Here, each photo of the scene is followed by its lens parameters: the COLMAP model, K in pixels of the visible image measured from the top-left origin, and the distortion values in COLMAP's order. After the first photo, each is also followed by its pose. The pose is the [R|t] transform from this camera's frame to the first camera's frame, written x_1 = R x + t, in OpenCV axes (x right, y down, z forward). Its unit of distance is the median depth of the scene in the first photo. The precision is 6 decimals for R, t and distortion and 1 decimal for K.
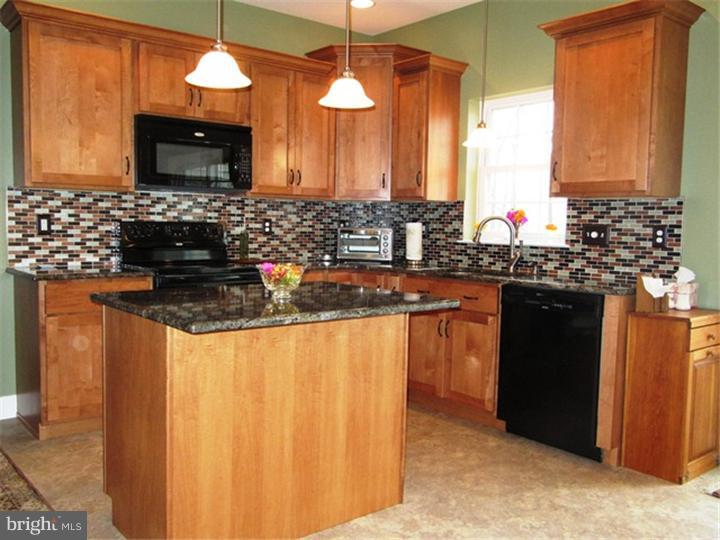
lens RADIAL K [[654.7, 0, 353.0], [0, 654.7, 272.8], [0, 0, 1]] dist [-0.012974, 0.000000]
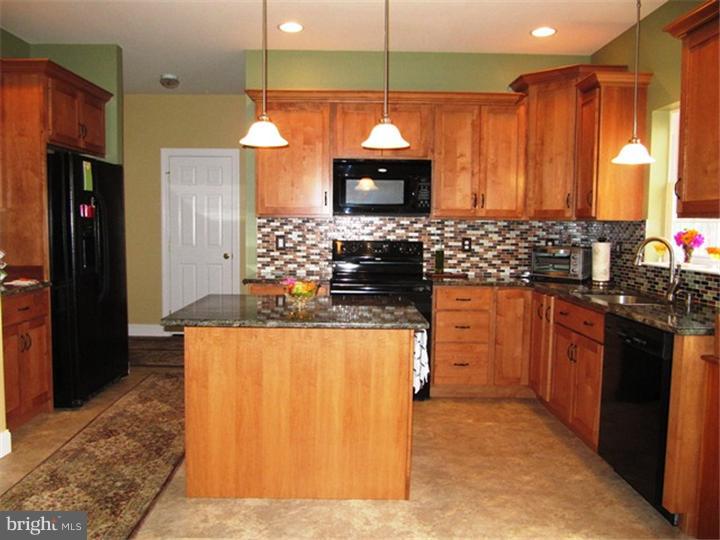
lens RADIAL K [[594.3, 0, 353.1], [0, 594.3, 269.9], [0, 0, 1]] dist [-0.055958, 0.024899]
pose [[0.780696, 0.037136, -0.623806, 0.451084], [-0.044795, 0.998990, 0.003410, -0.028092], [0.623303, 0.025281, 0.781572, 0.108618]]
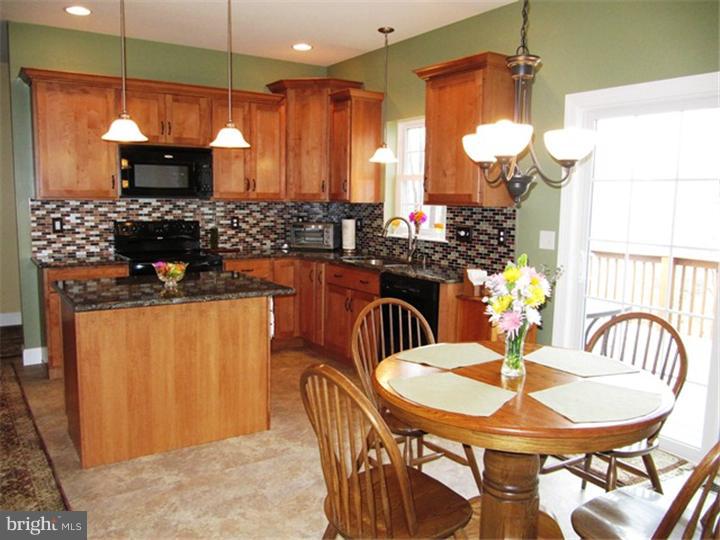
lens RADIAL K [[594.3, 0, 356.8], [0, 594.3, 271.6], [0, 0, 1]] dist [-0.055958, 0.024899]
pose [[0.995016, 0.008722, -0.099337, 0.285366], [-0.004188, 0.998944, 0.045757, -0.036507], [0.099631, -0.045113, 0.994001, -0.176347]]
